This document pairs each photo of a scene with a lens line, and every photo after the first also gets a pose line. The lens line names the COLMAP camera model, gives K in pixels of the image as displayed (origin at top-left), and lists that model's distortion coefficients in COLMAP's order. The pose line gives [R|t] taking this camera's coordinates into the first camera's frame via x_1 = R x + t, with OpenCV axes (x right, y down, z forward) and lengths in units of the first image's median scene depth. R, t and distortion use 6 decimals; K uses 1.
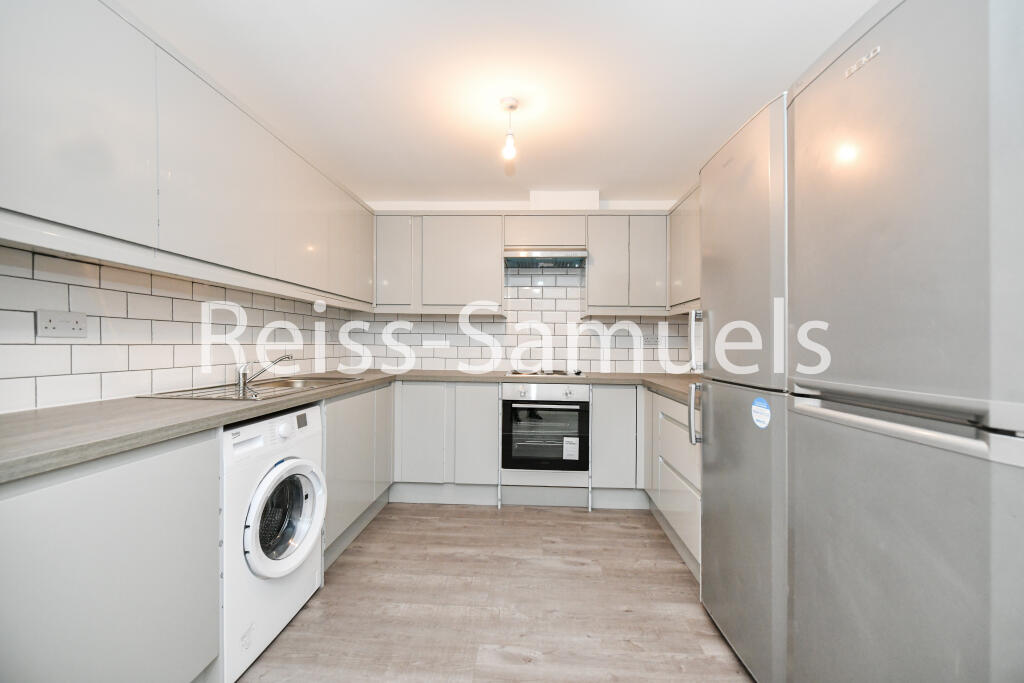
lens RADIAL K [[408.5, 0, 510.8], [0, 408.5, 342.7], [0, 0, 1]] dist [-0.006941, -0.000847]
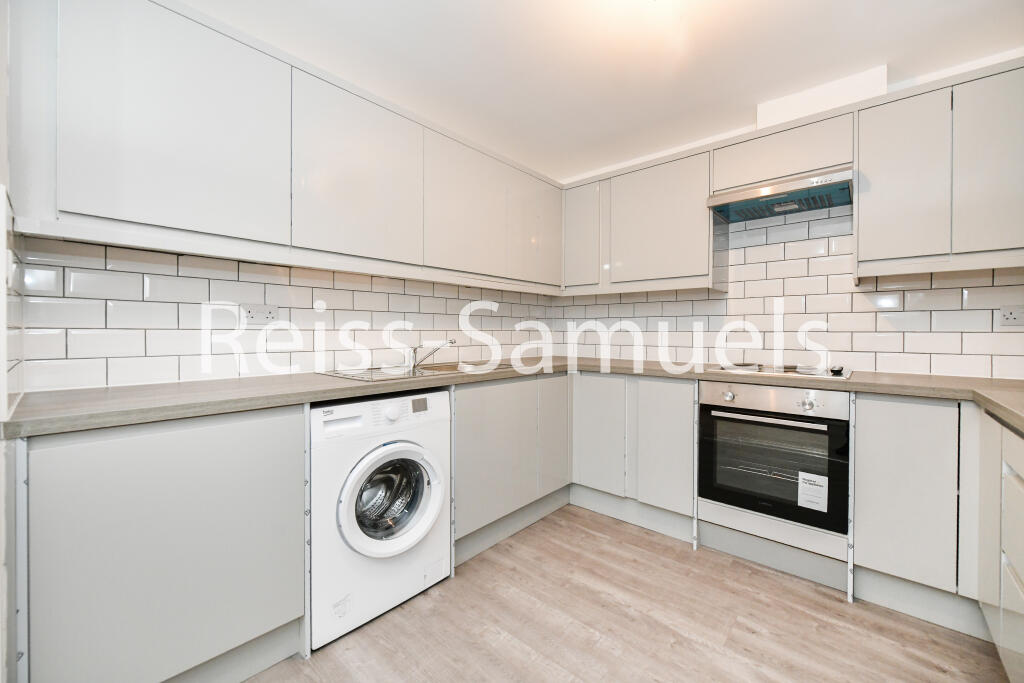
lens RADIAL K [[408.5, 0, 512.4], [0, 408.5, 338.9], [0, 0, 1]] dist [-0.006941, -0.000847]
pose [[0.784228, 0.002951, -0.620466, 0.183594], [0.008142, 0.999854, 0.015046, 0.011387], [0.620420, -0.016851, 0.784089, 0.240975]]
